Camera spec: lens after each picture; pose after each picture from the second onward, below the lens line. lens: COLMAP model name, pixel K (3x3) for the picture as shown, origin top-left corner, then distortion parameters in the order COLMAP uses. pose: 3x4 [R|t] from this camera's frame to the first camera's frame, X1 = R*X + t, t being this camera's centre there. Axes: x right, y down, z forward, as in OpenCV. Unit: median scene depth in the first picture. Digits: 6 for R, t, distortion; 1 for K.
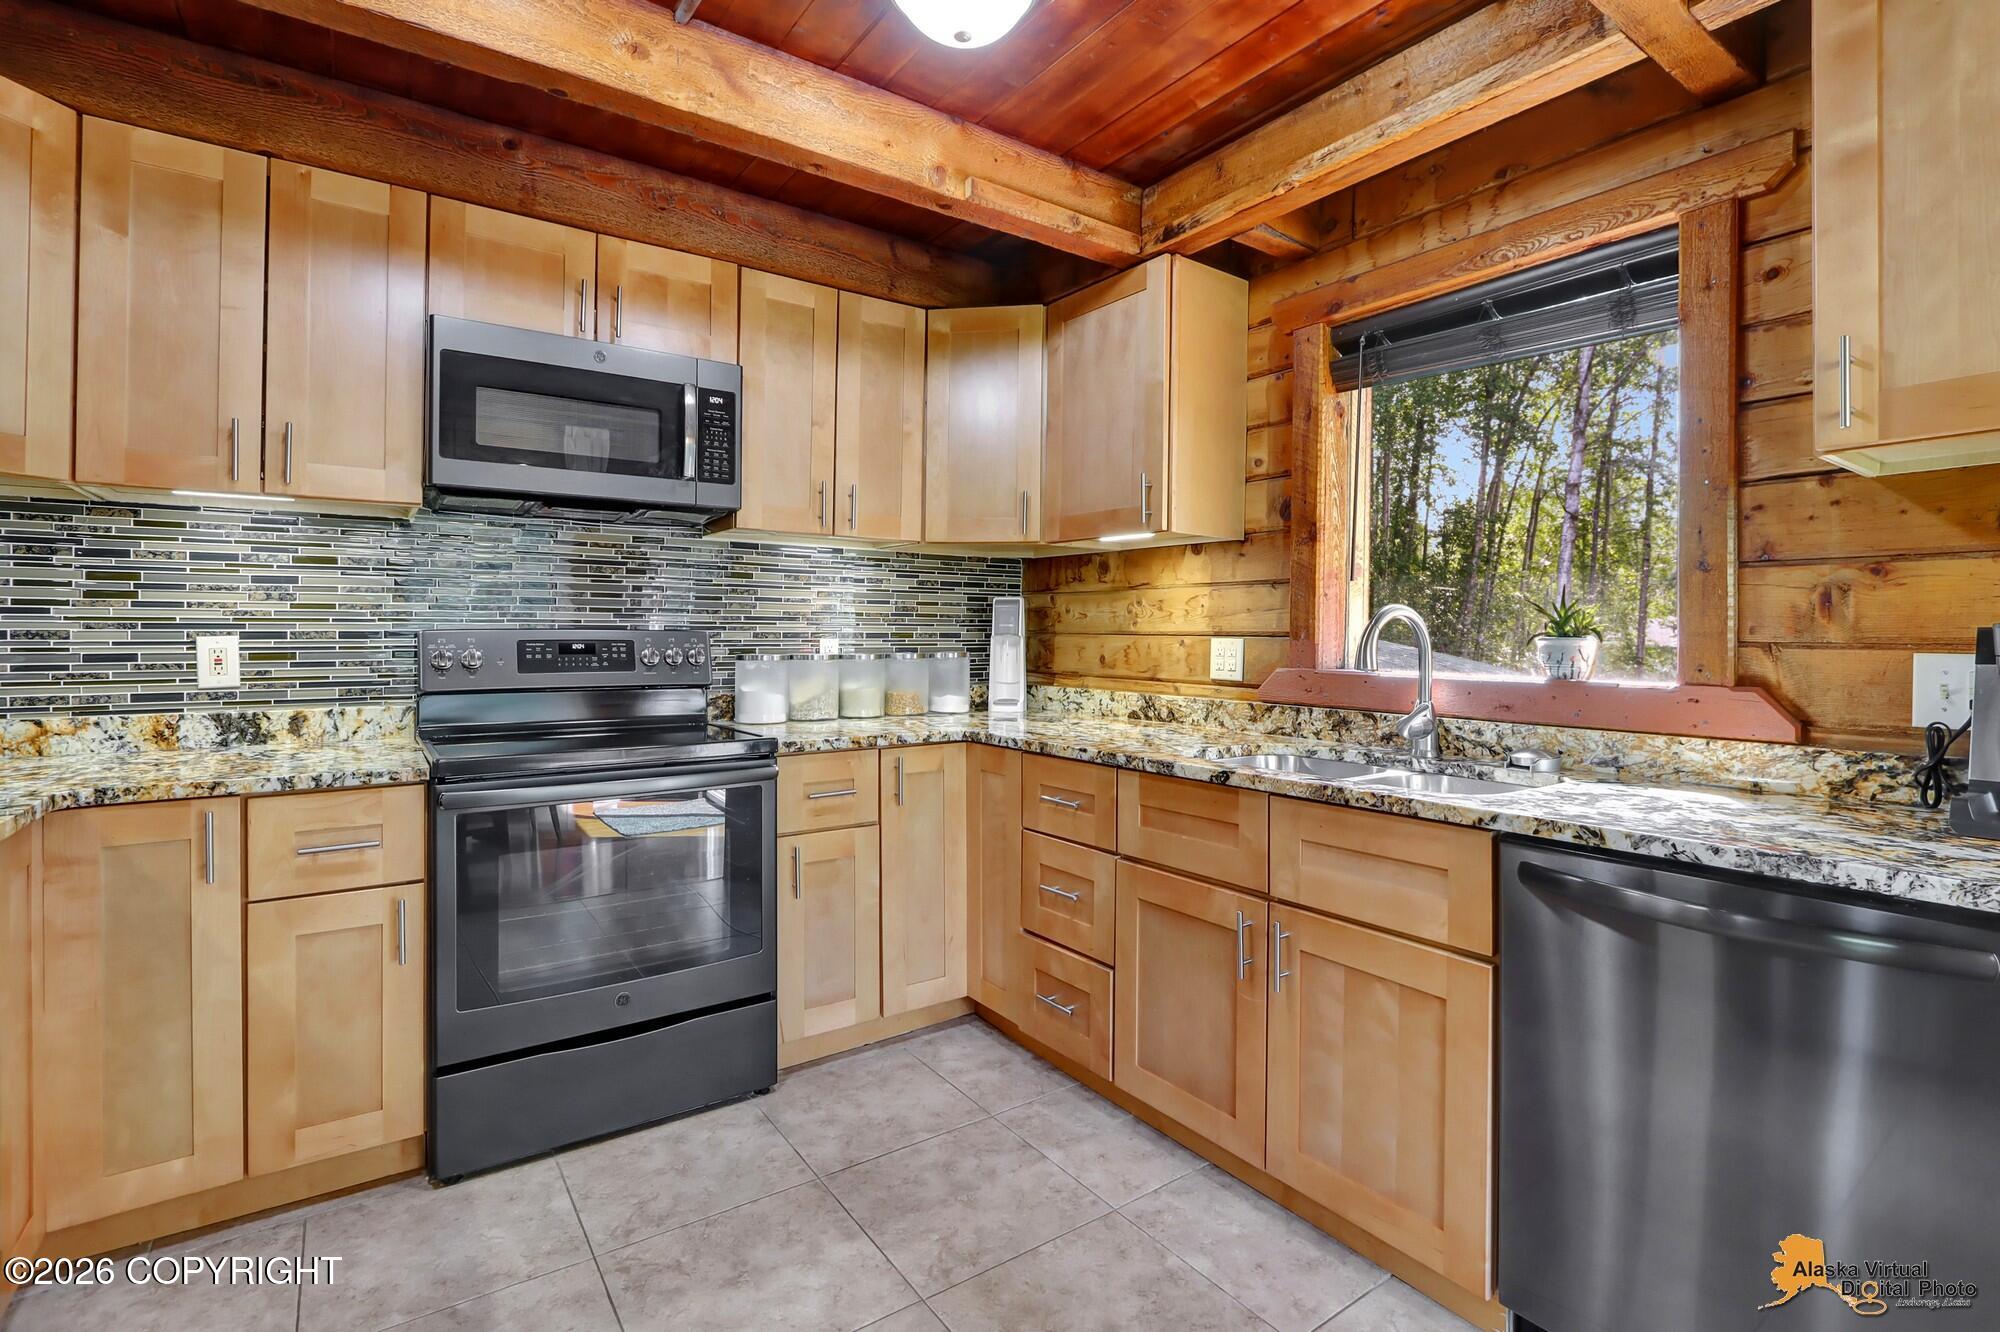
lens RADIAL K [[942.7, 0, 1002.5], [0, 942.7, 653.7], [0, 0, 1]] dist [-0.017125, 0.003057]
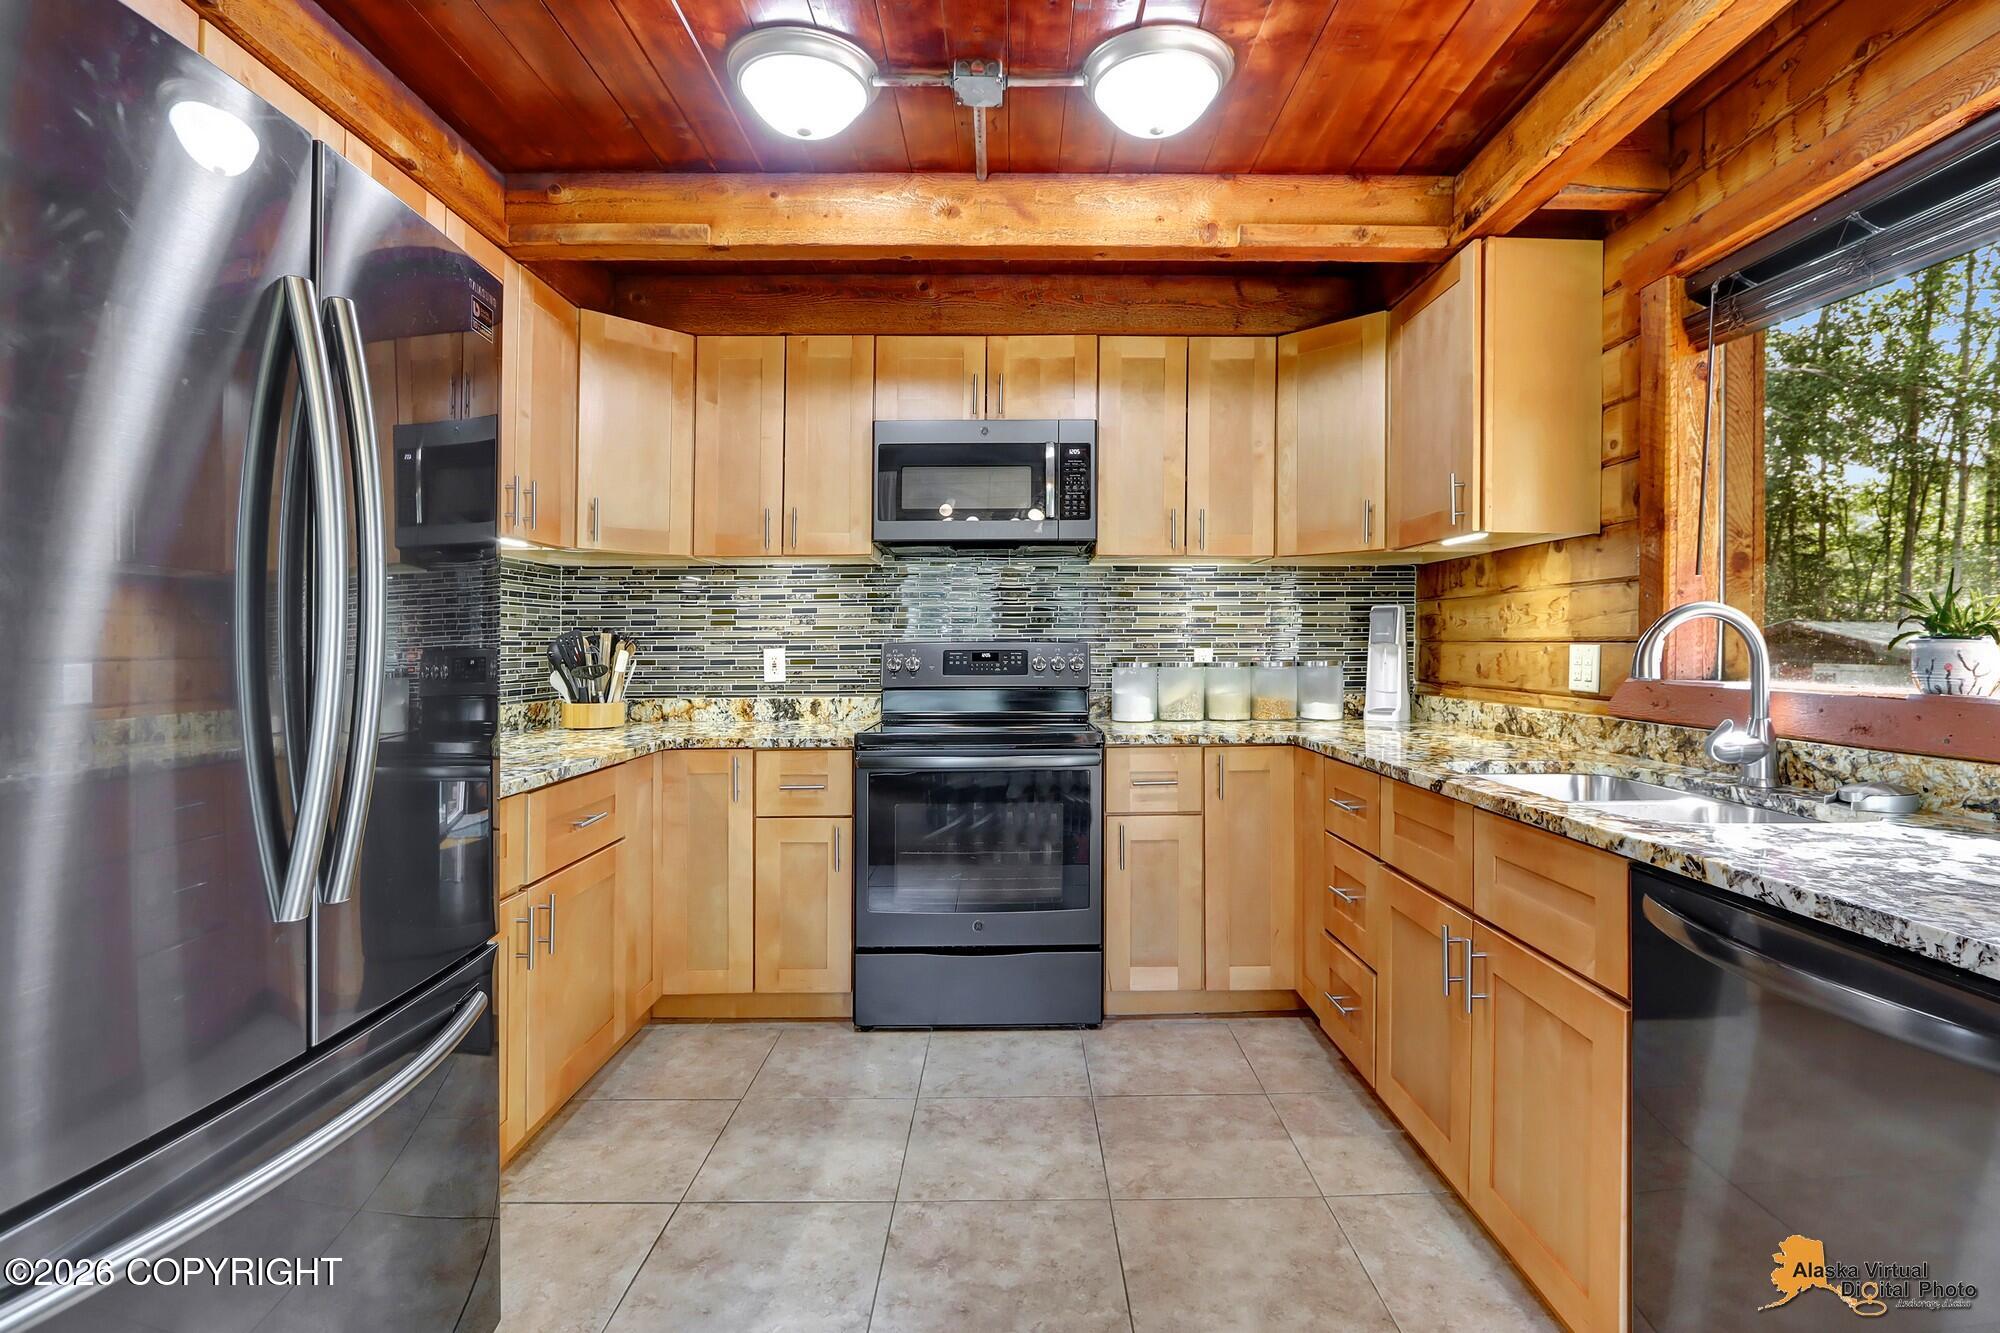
lens RADIAL K [[942.7, 0, 1013.2], [0, 942.7, 657.1], [0, 0, 1]] dist [-0.017125, 0.003057]
pose [[0.816898, -0.000812, -0.576782, 0.382084], [-0.004566, 0.999959, -0.007875, 0.006062], [0.576764, 0.009067, 0.816860, -0.042251]]
